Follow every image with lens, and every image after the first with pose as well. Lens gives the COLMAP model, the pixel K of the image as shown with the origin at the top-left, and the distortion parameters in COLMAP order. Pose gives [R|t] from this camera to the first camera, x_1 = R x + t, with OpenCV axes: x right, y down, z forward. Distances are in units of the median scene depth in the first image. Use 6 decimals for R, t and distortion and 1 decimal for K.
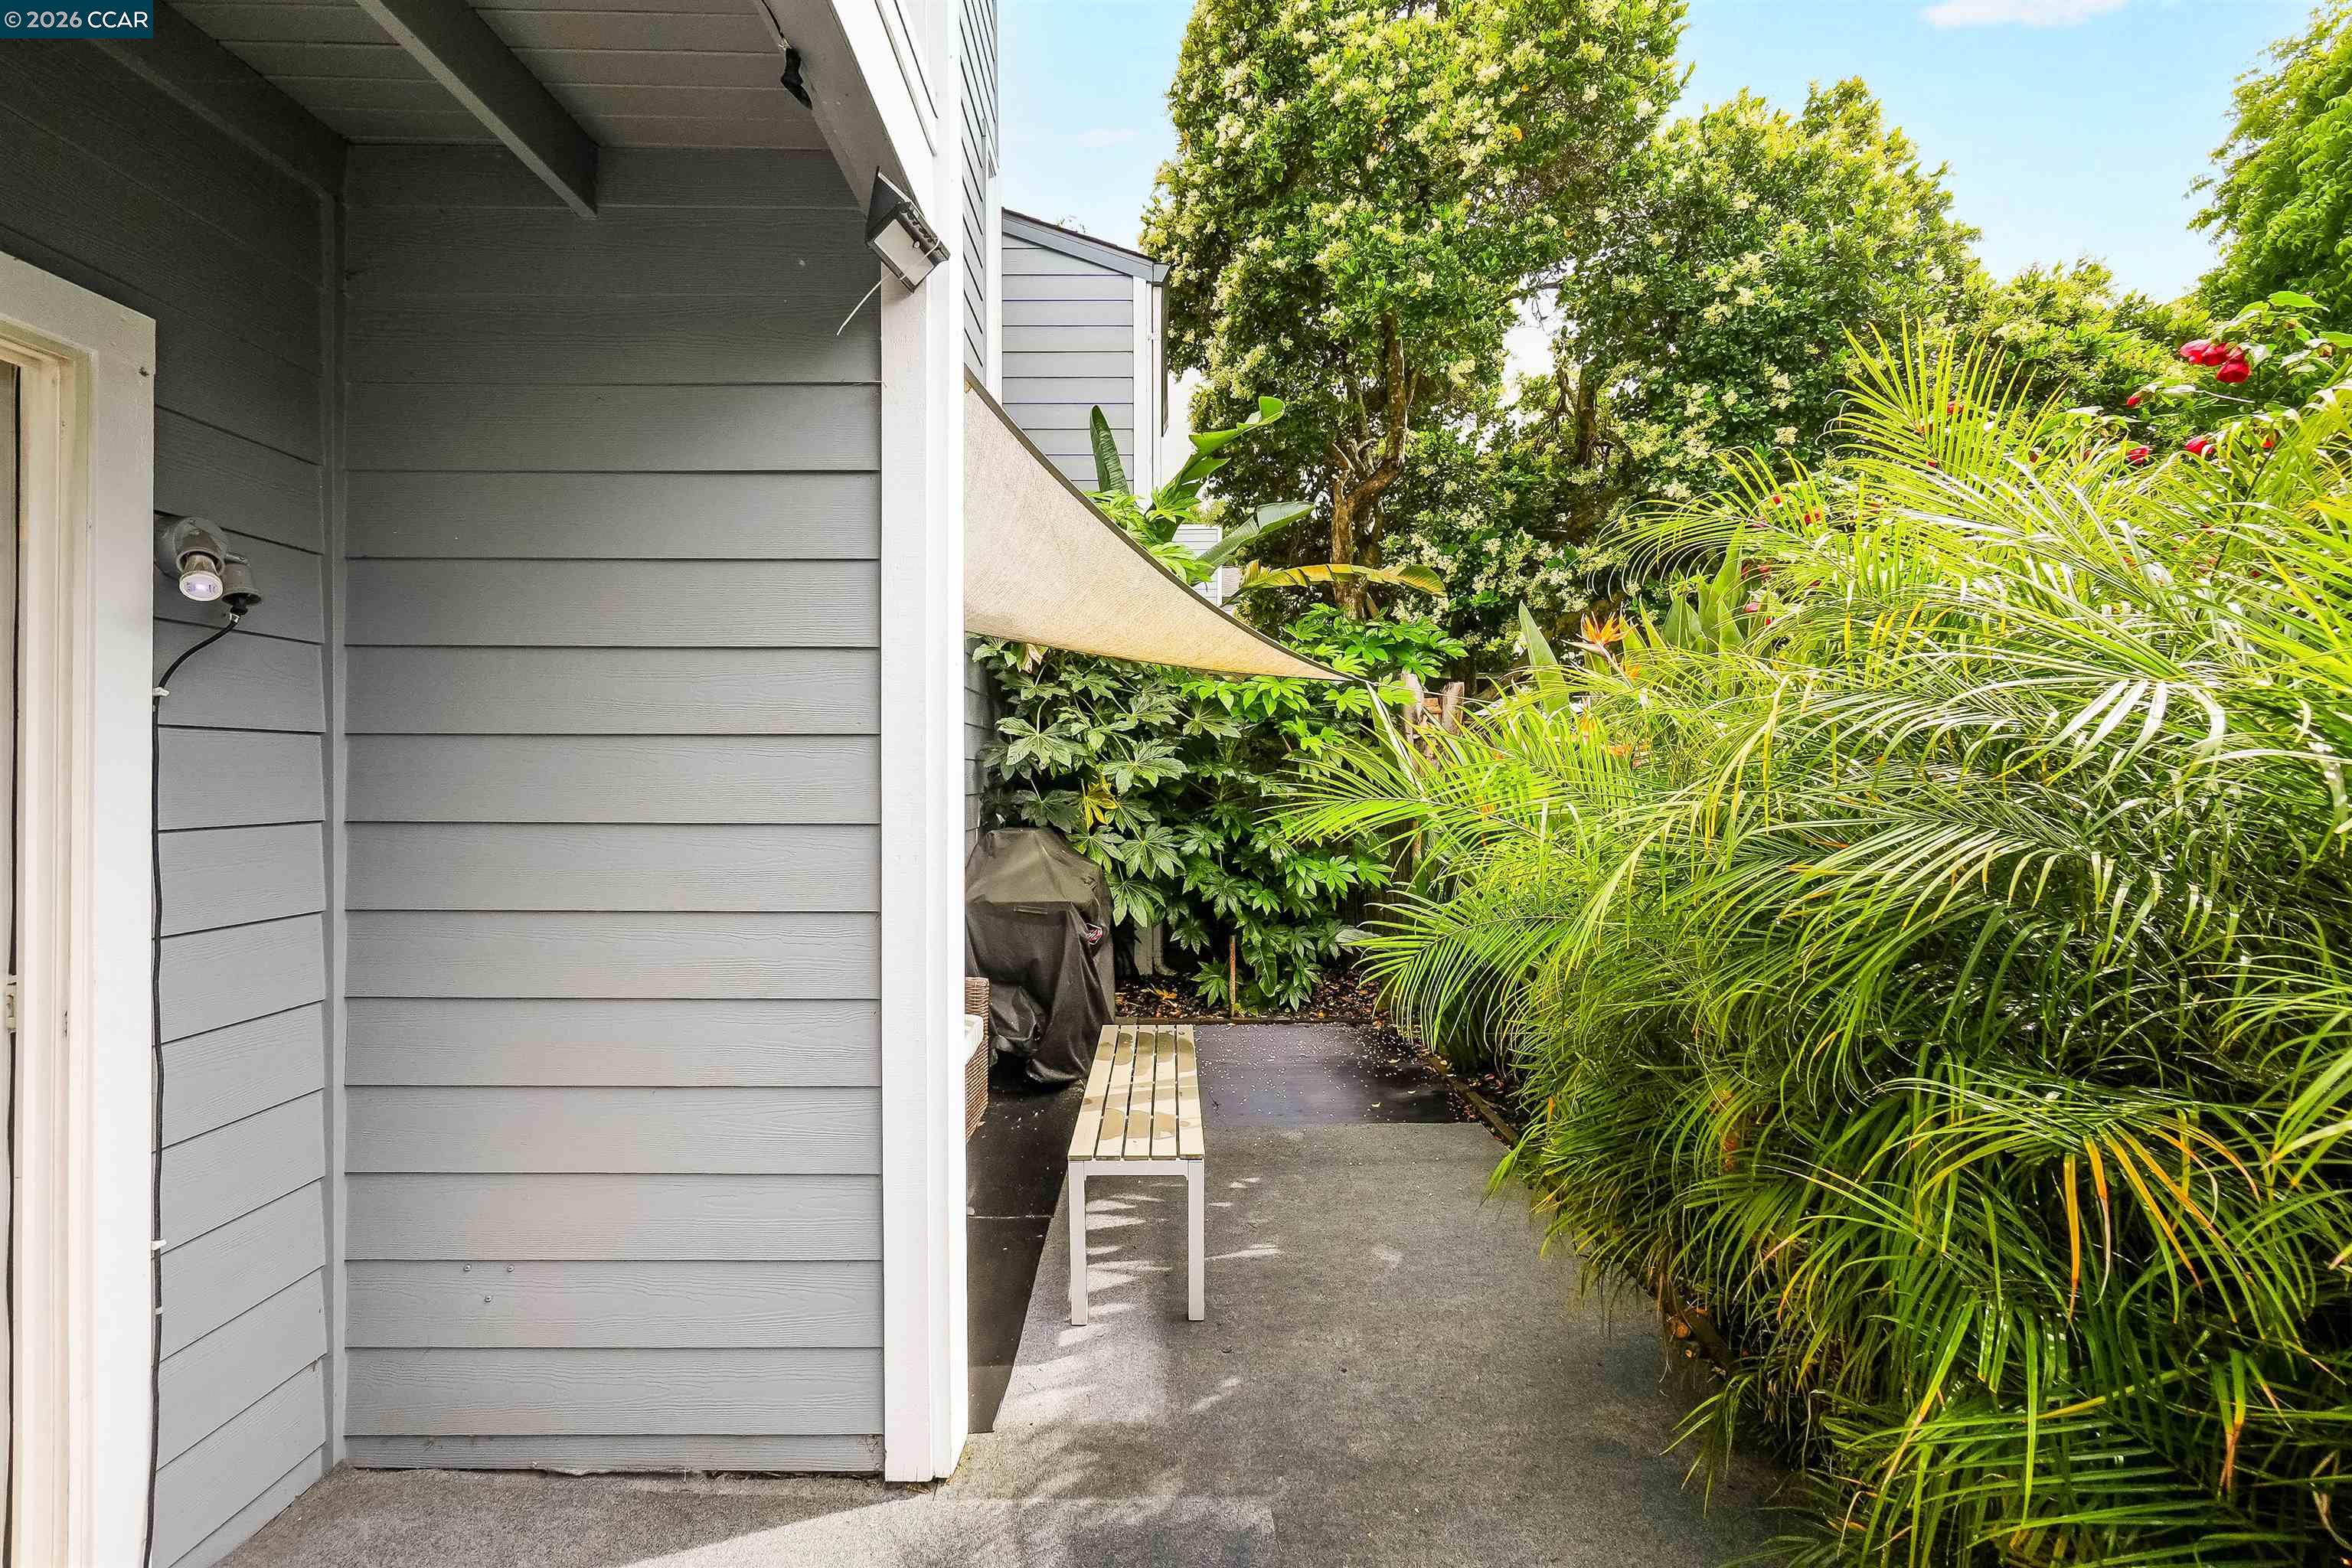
lens RADIAL K [[1038.2, 0, 1130.9], [0, 1038.2, 786.2], [0, 0, 1]] dist [-0.011406, 0.005777]
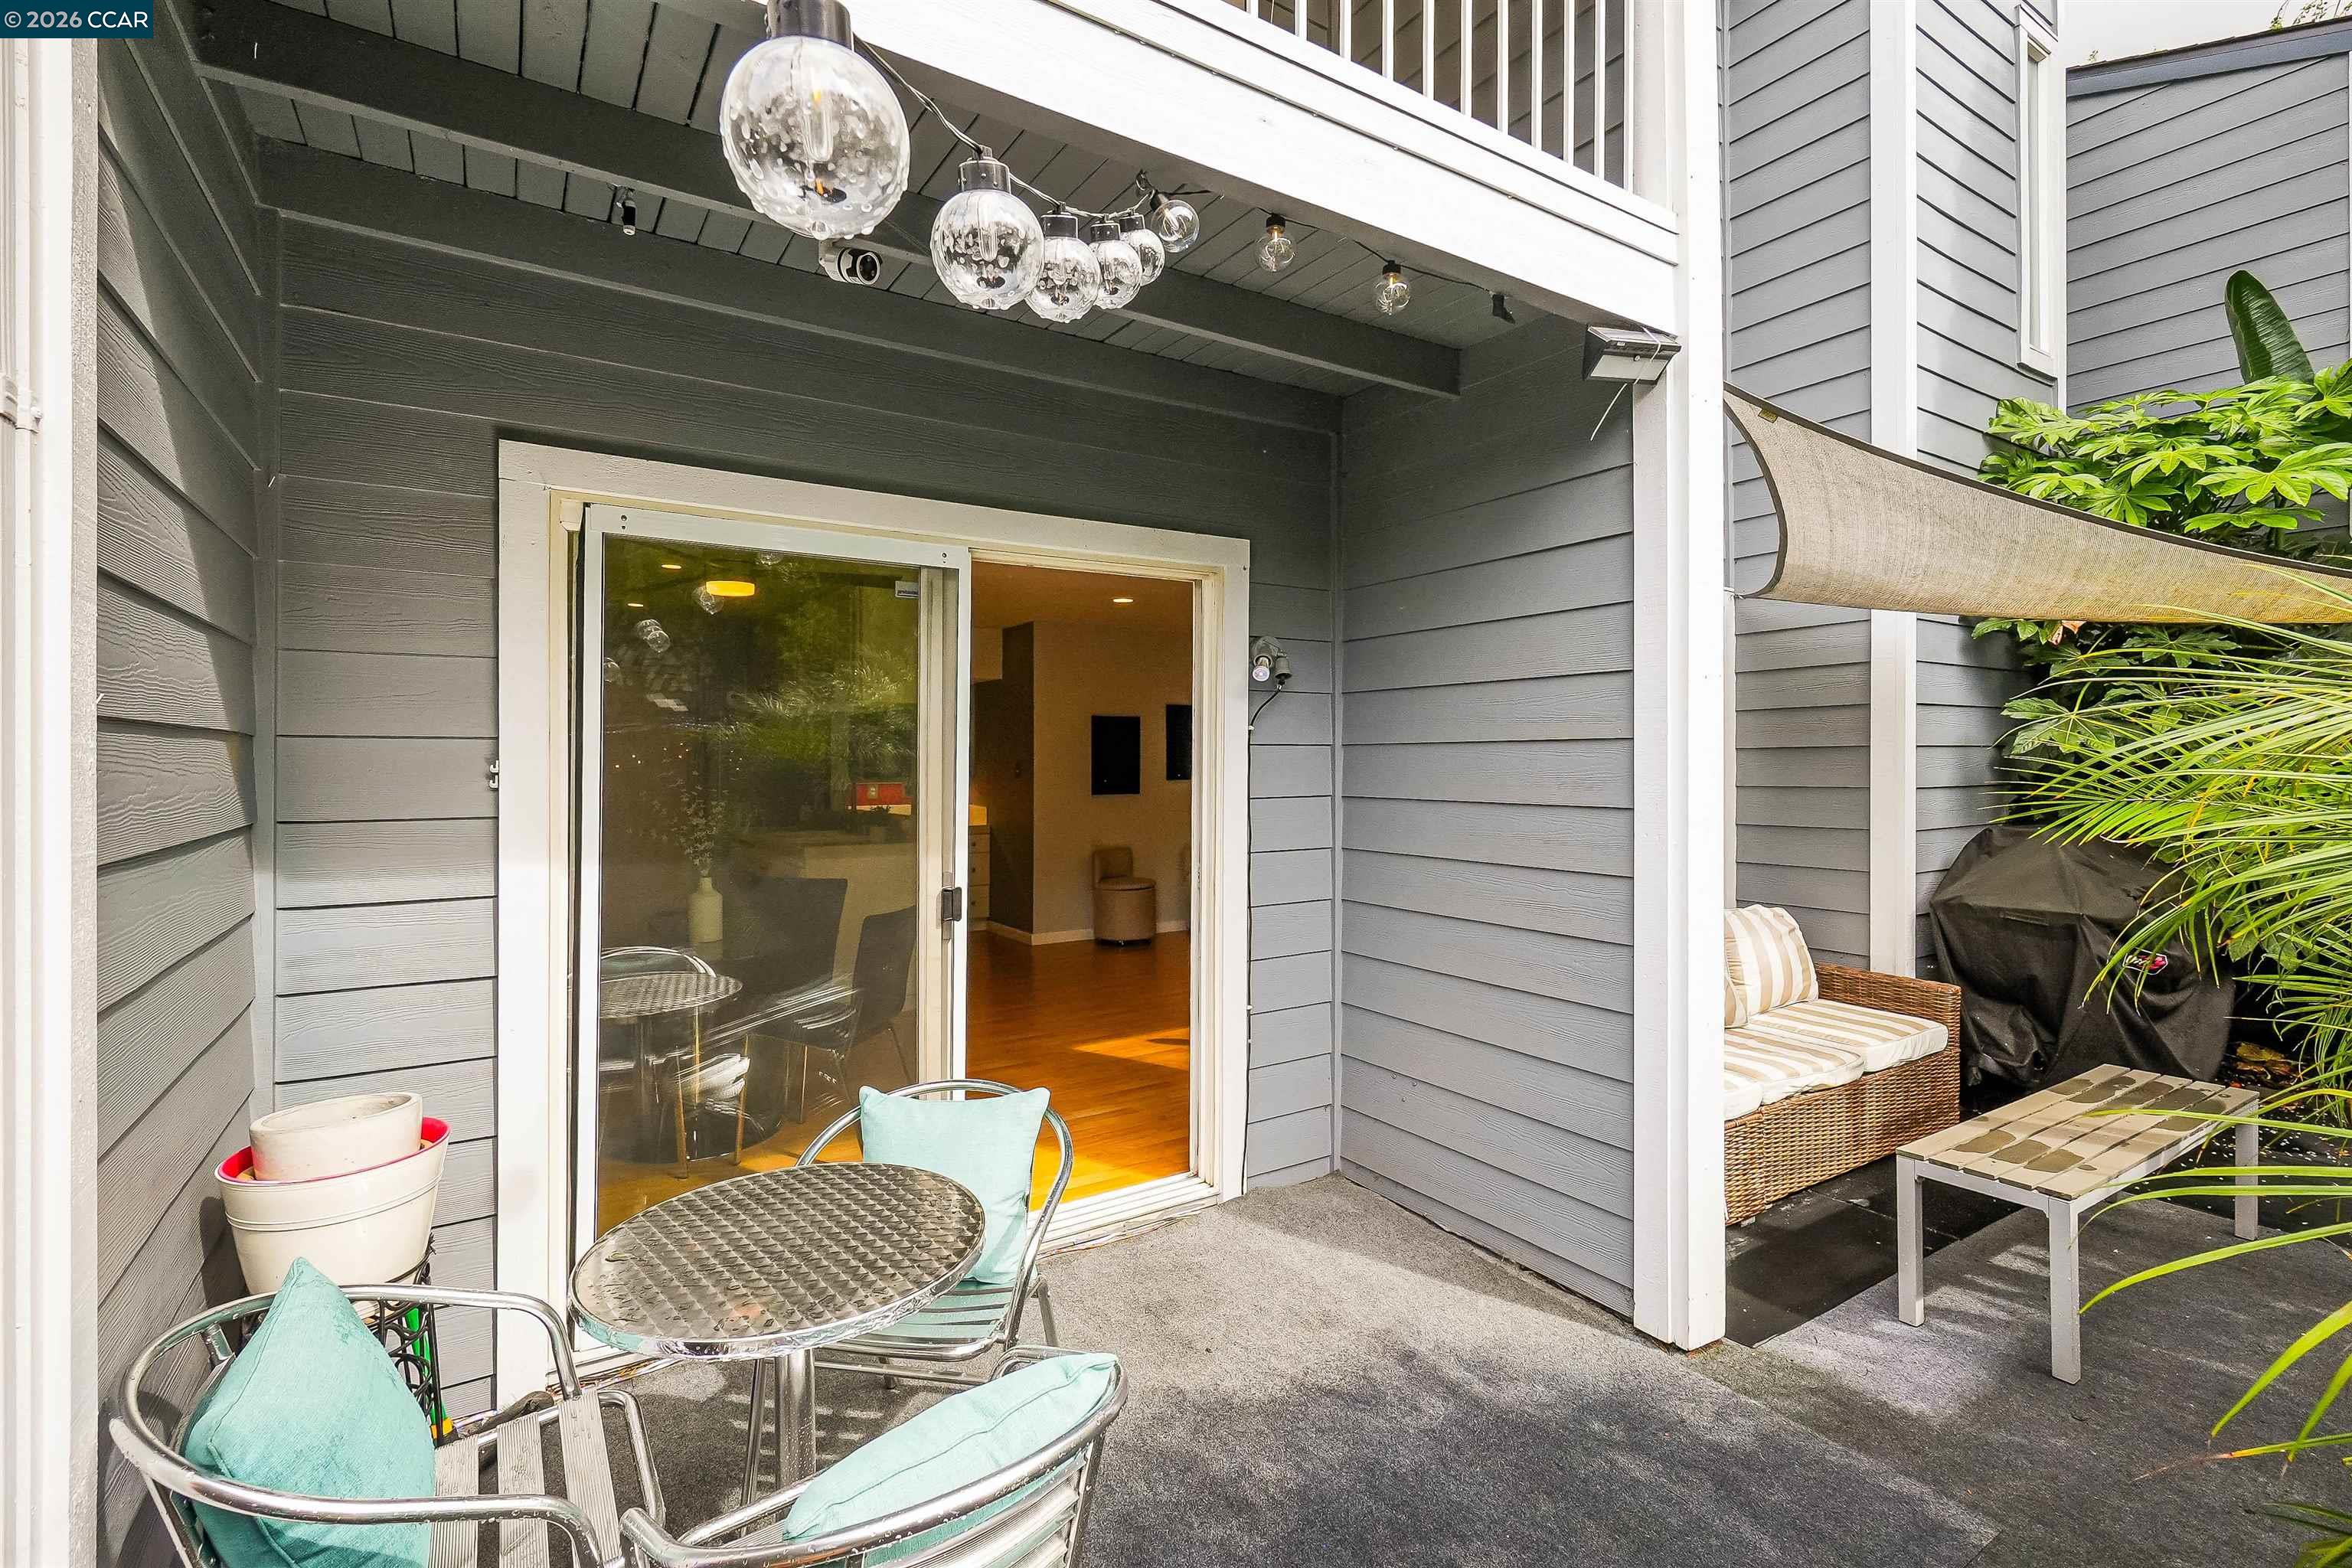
lens RADIAL K [[1038.2, 0, 1177.2], [0, 1038.2, 774.4], [0, 0, 1]] dist [-0.011406, 0.005777]
pose [[0.550019, 0.007190, -0.835121, 0.193590], [-0.003739, 0.999974, 0.006147, -0.004280], [0.835144, -0.000259, 0.550031, -0.063243]]
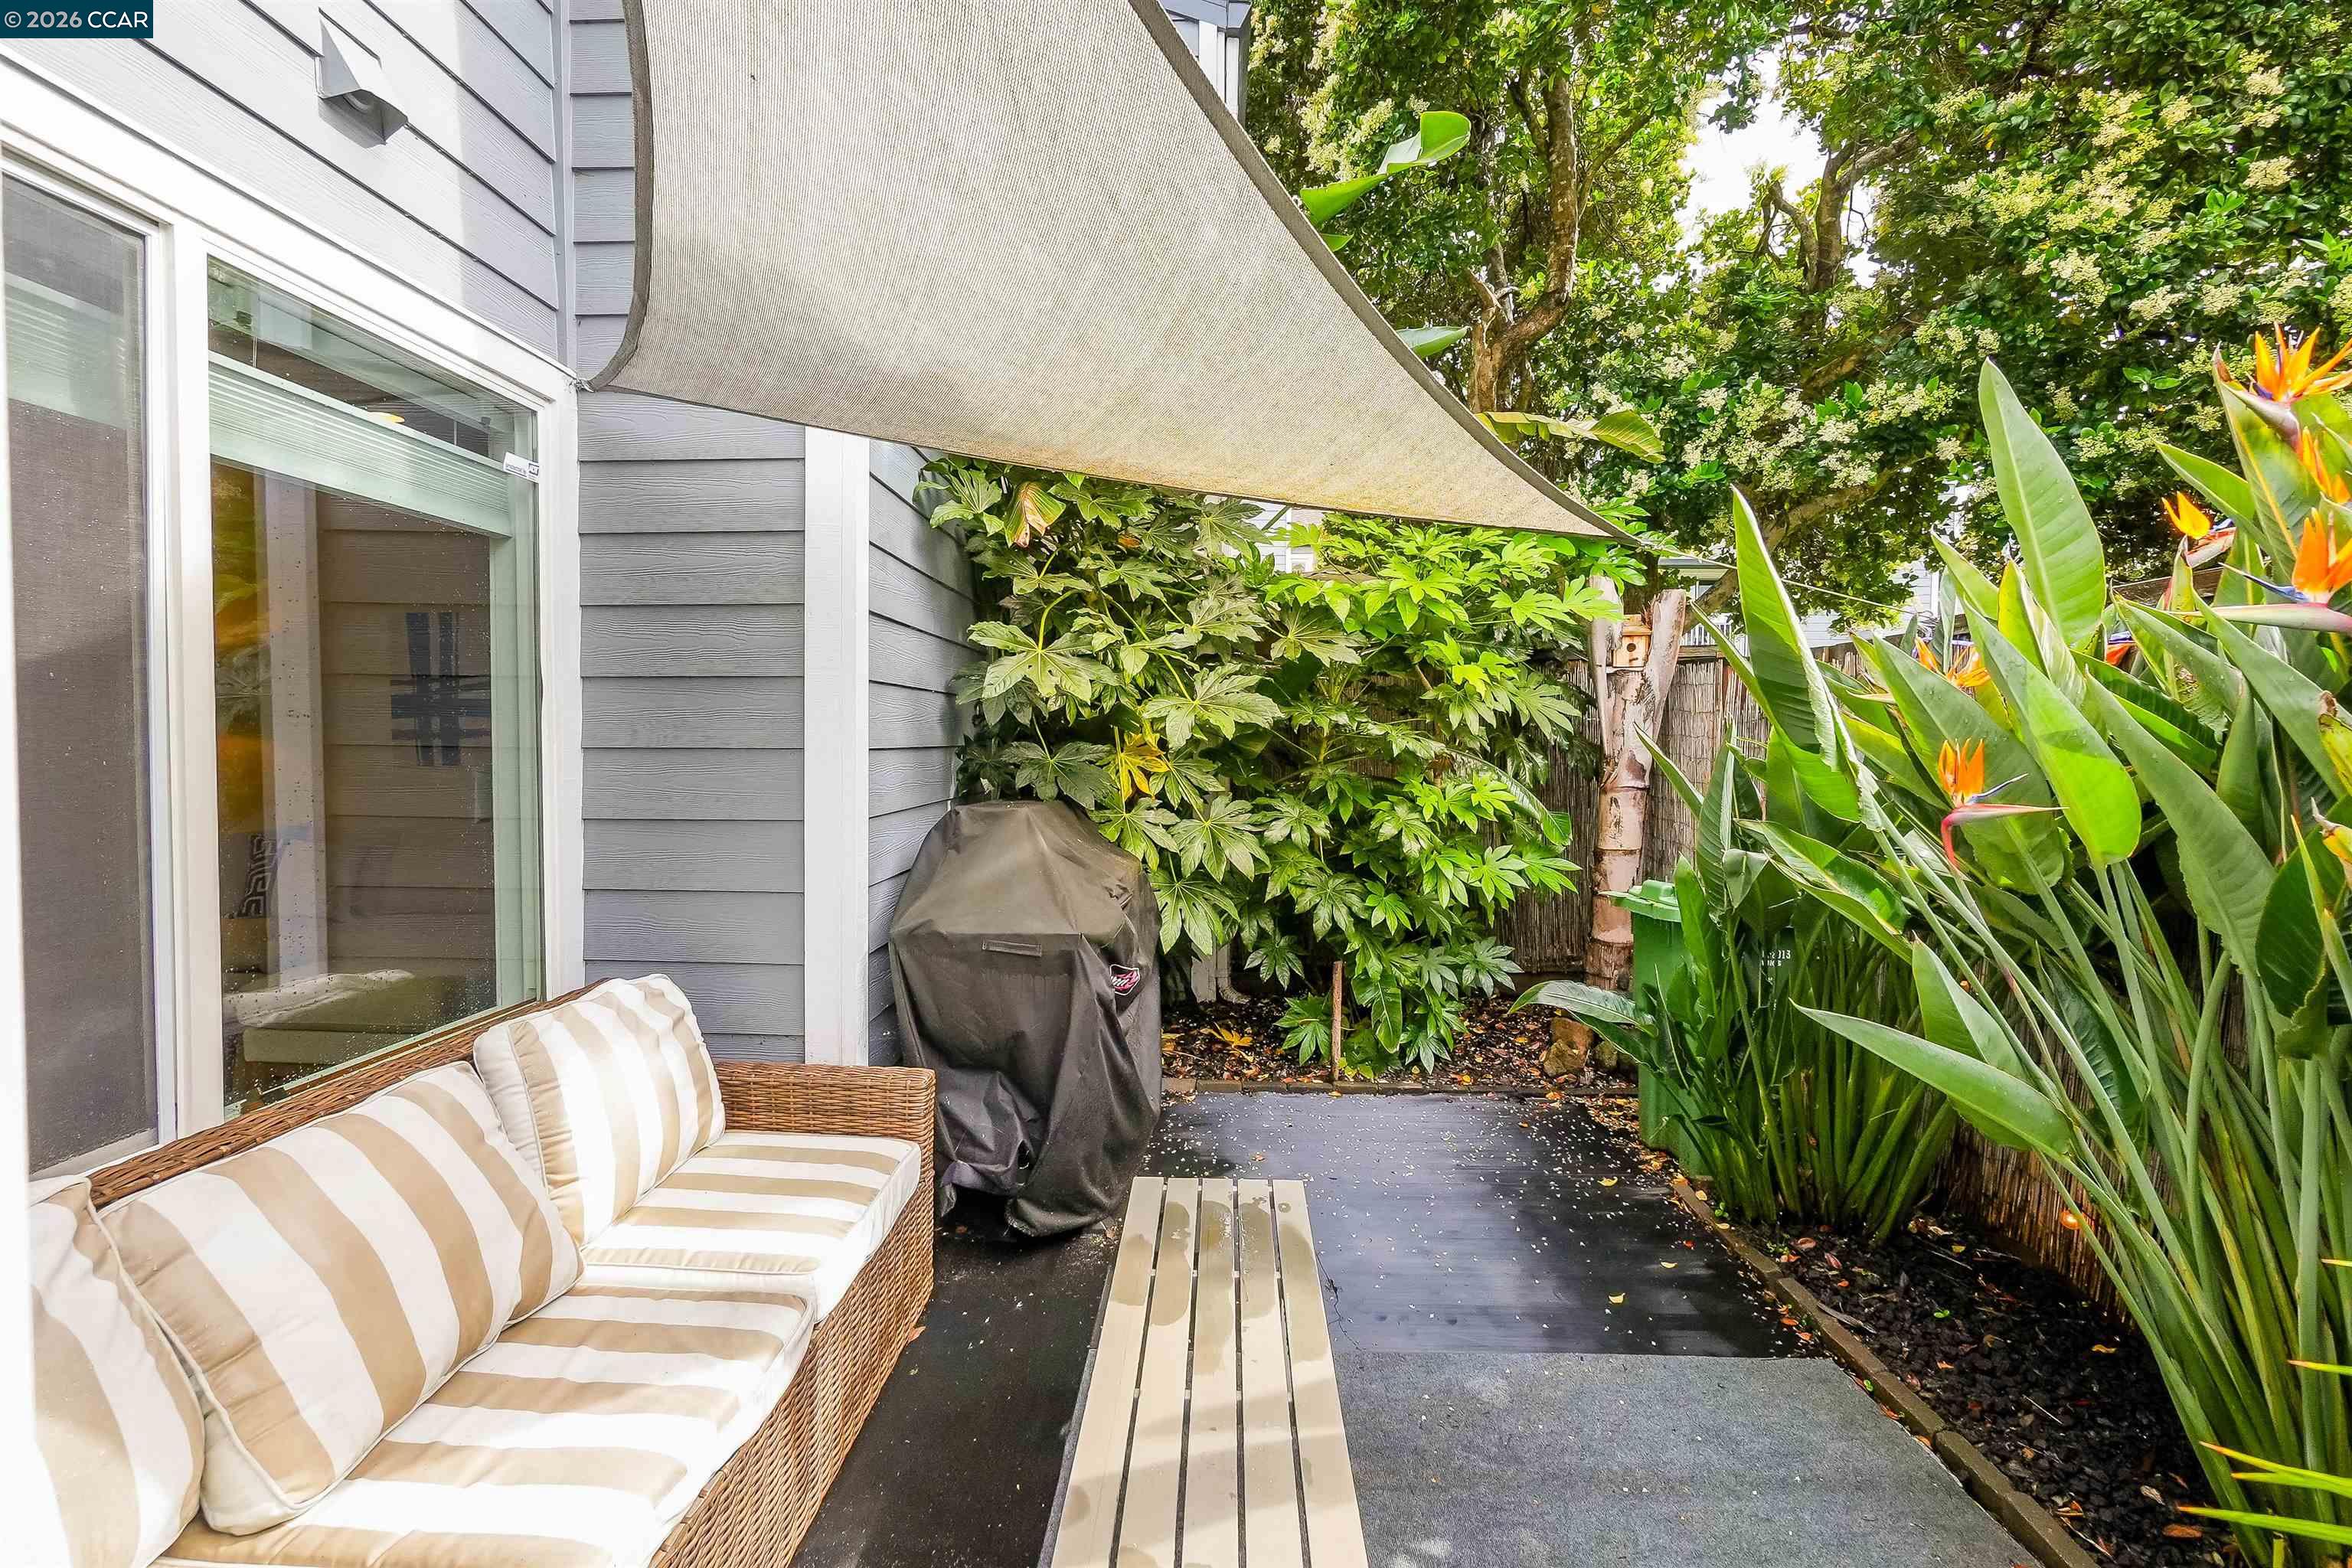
lens RADIAL K [[1038.2, 0, 1110.9], [0, 1038.2, 765.0], [0, 0, 1]] dist [-0.011406, 0.005777]
pose [[0.997250, 0.009694, -0.073471, -0.001179], [-0.008584, 0.999844, 0.015405, 0.007856], [0.073609, -0.014732, 0.997178, 0.356448]]
